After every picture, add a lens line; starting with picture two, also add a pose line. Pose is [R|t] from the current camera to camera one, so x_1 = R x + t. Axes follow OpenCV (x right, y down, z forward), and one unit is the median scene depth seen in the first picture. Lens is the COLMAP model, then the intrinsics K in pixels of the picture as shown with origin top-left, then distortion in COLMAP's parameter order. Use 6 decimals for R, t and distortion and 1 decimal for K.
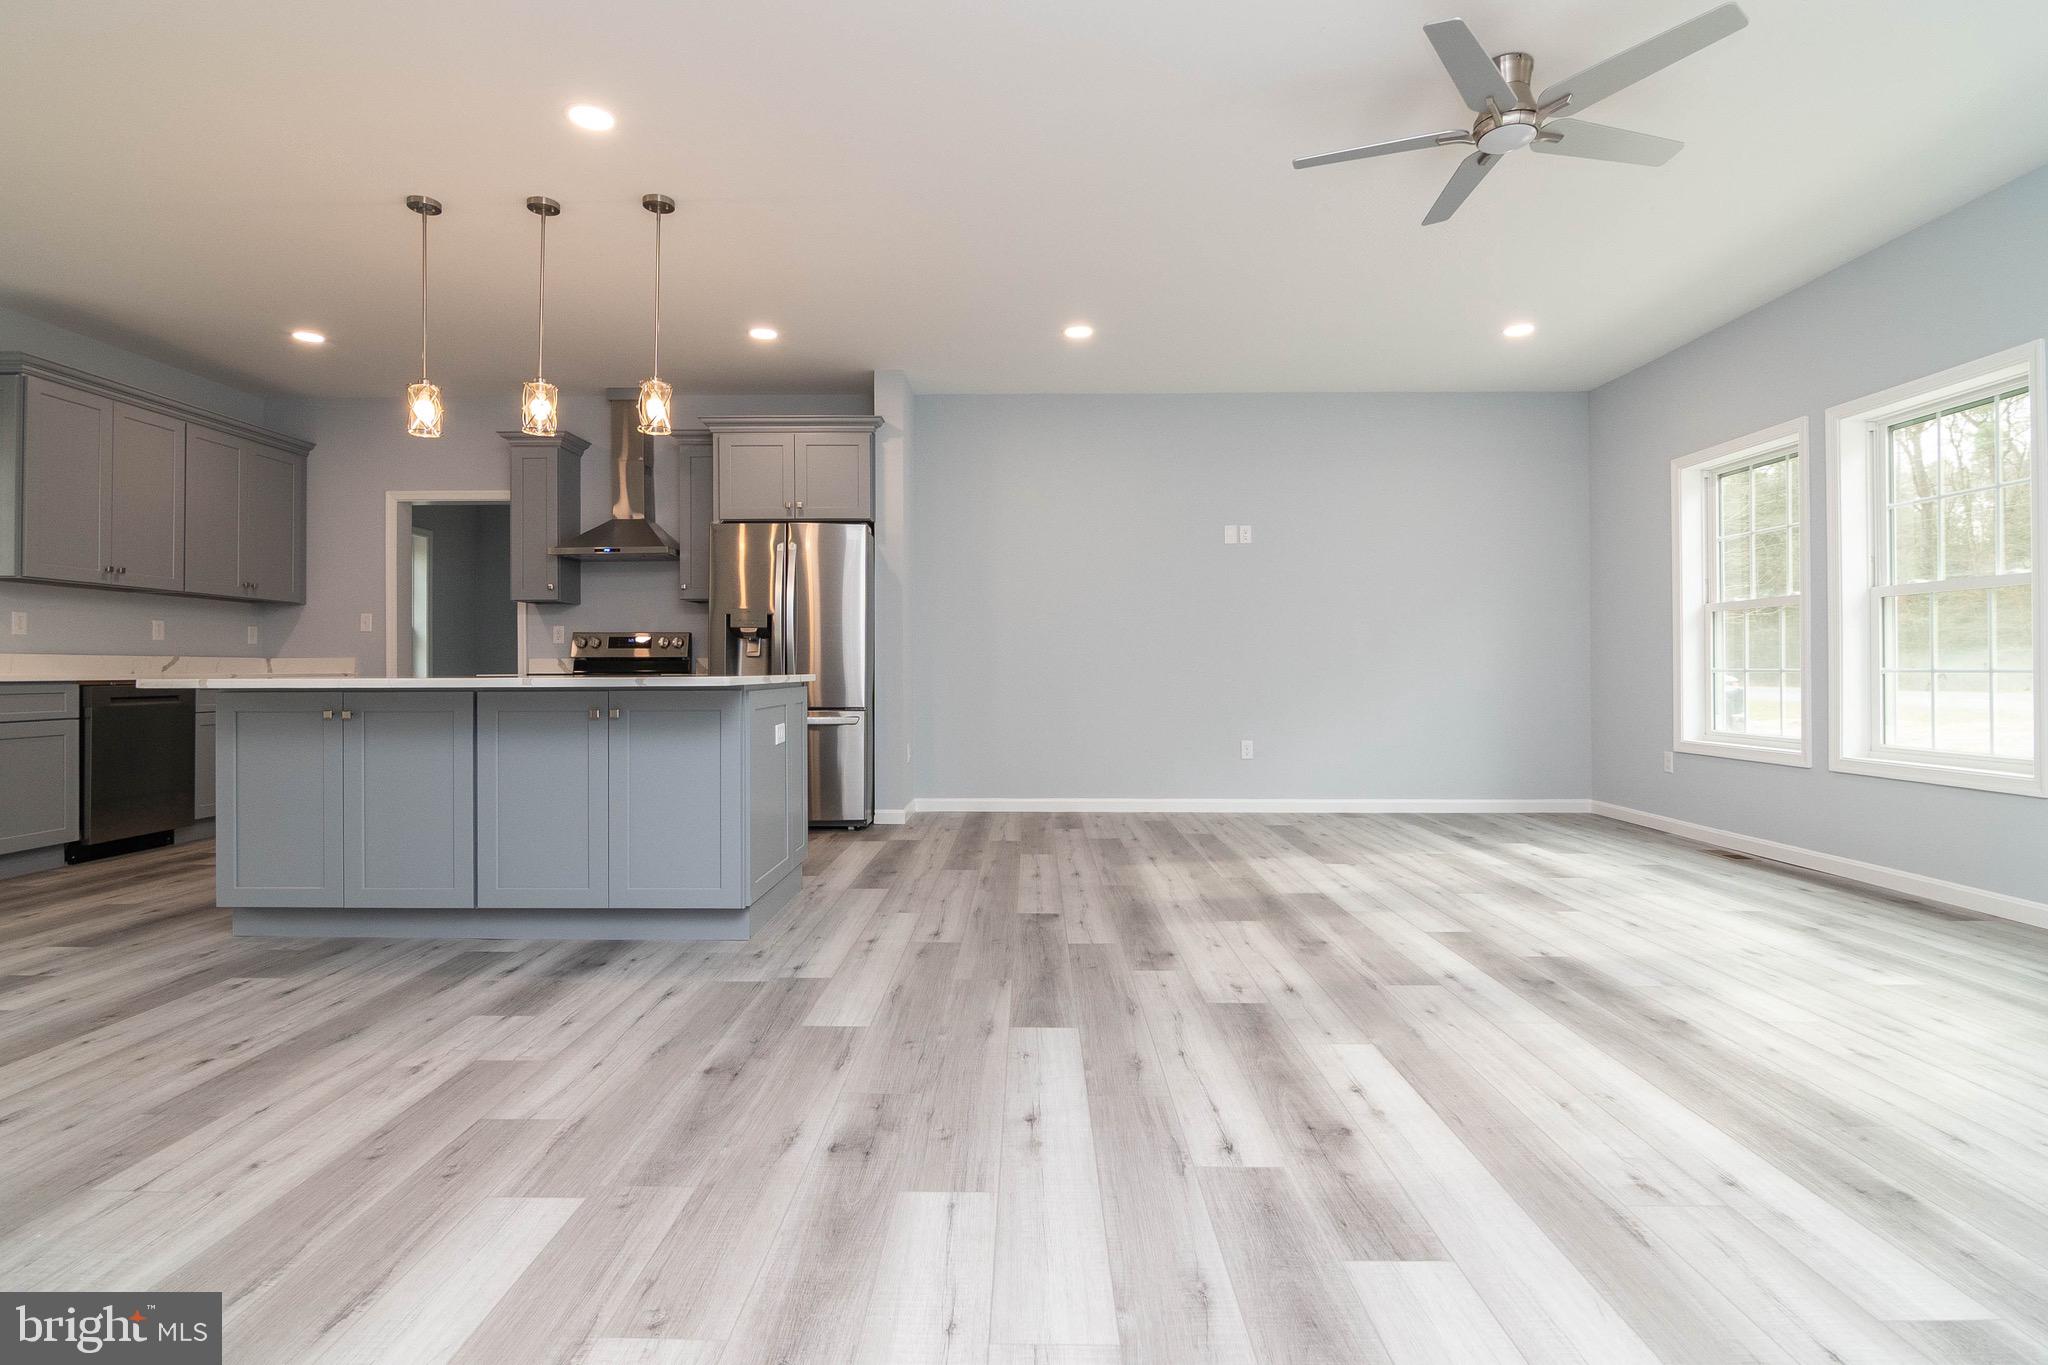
lens RADIAL K [[1022.9, 0, 1014.3], [0, 1022.9, 663.8], [0, 0, 1]] dist [-0.011943, -0.003116]
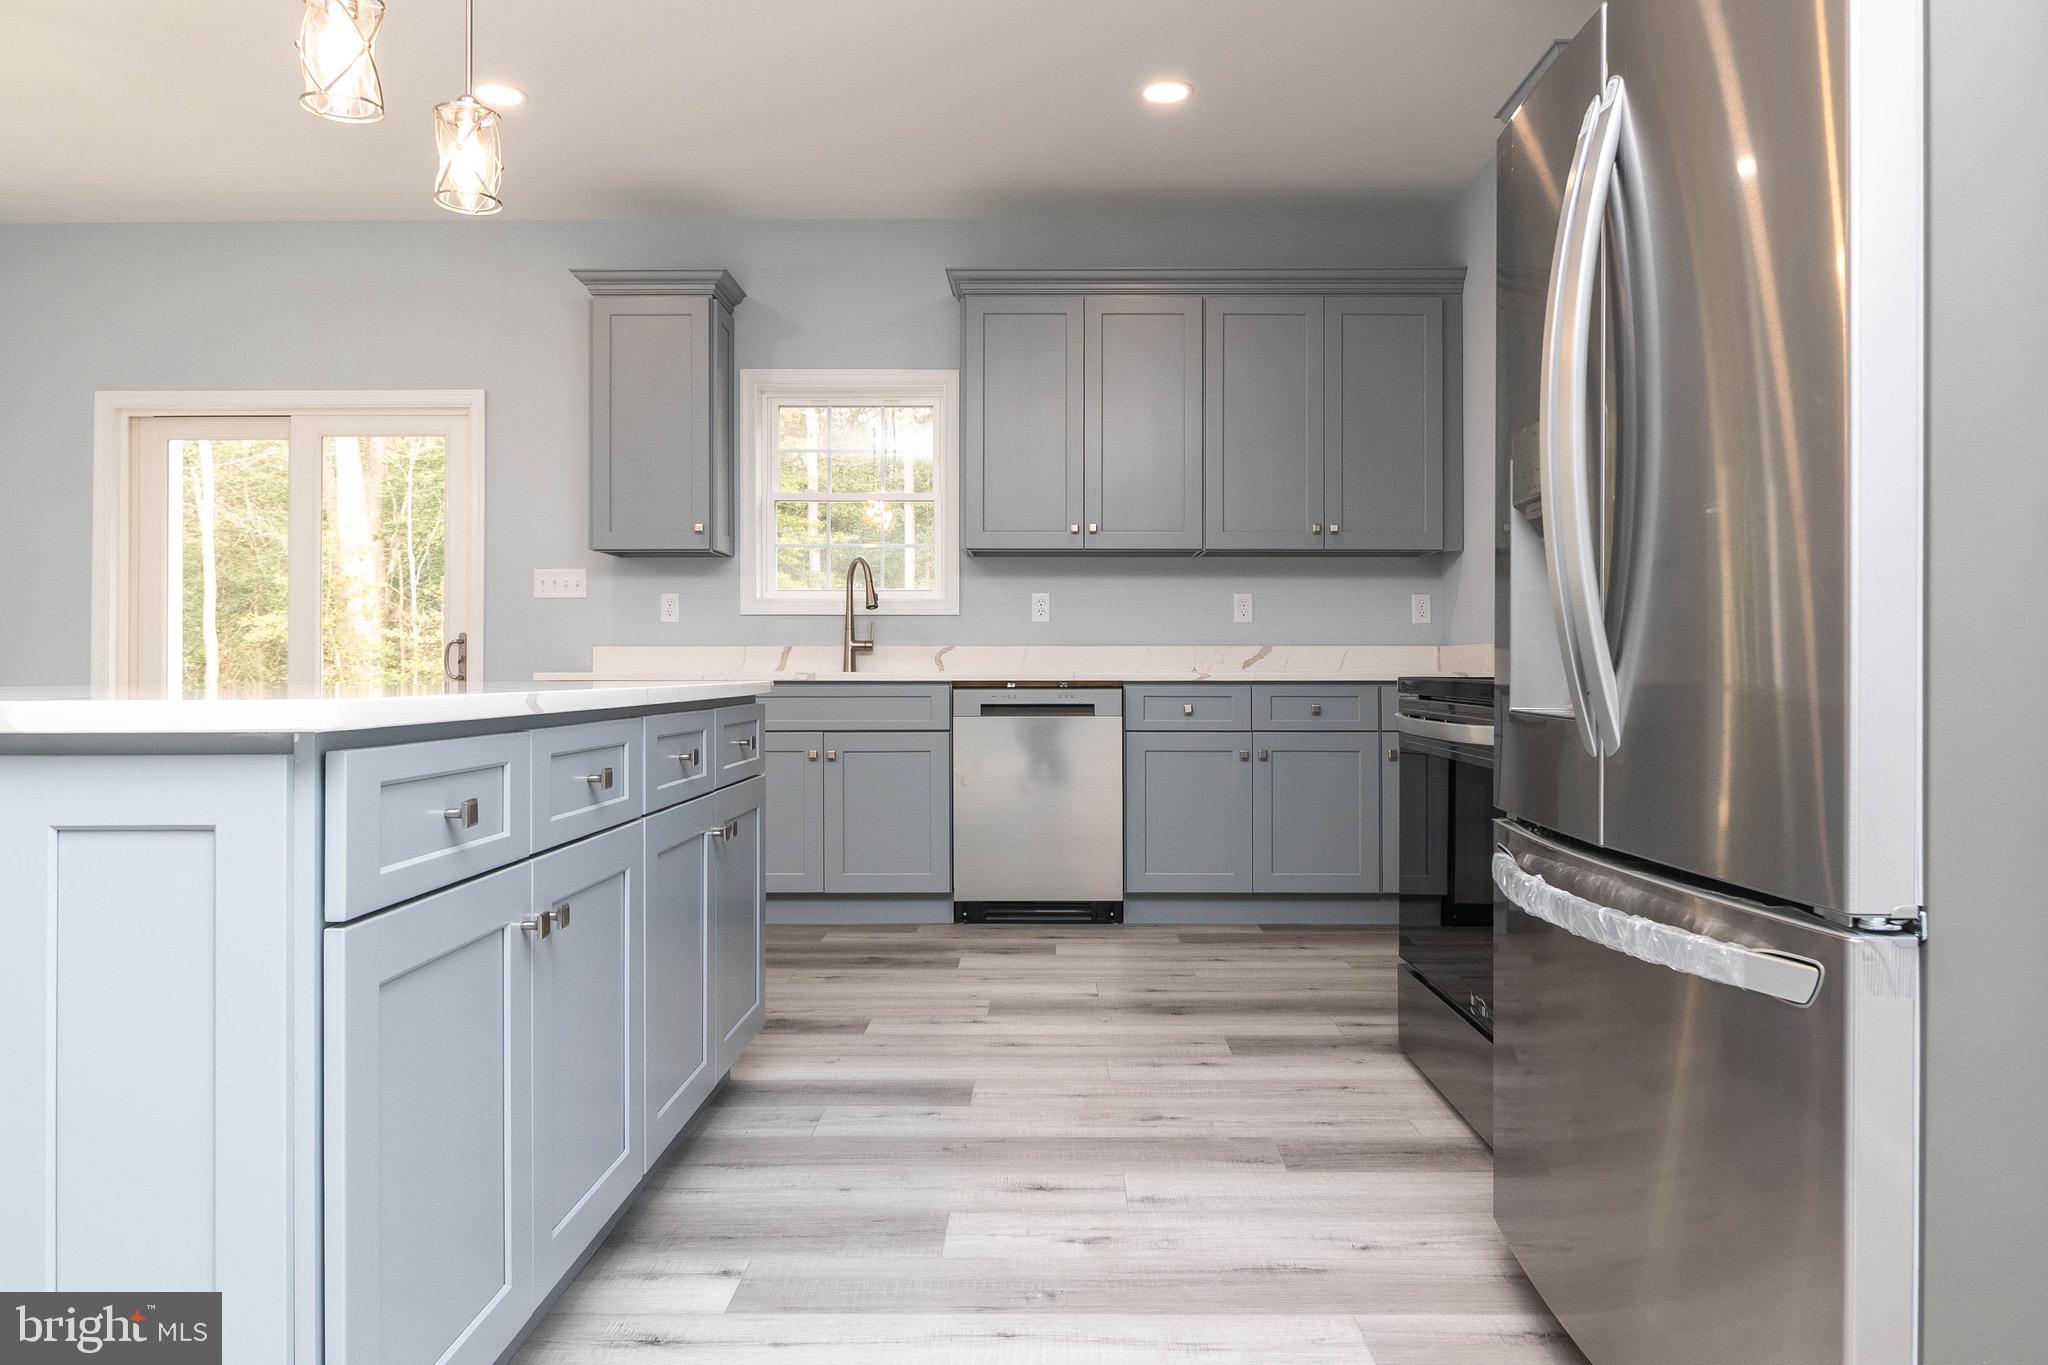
lens RADIAL K [[1325.3, 0, 1020.1], [0, 1325.3, 656.3], [0, 0, 1]] dist [-0.002683, -0.007475]
pose [[0.007897, -0.005470, -0.999954, 0.058744], [0.006296, 0.999965, -0.005421, 0.003566], [0.999949, -0.006252, 0.007931, 0.955341]]
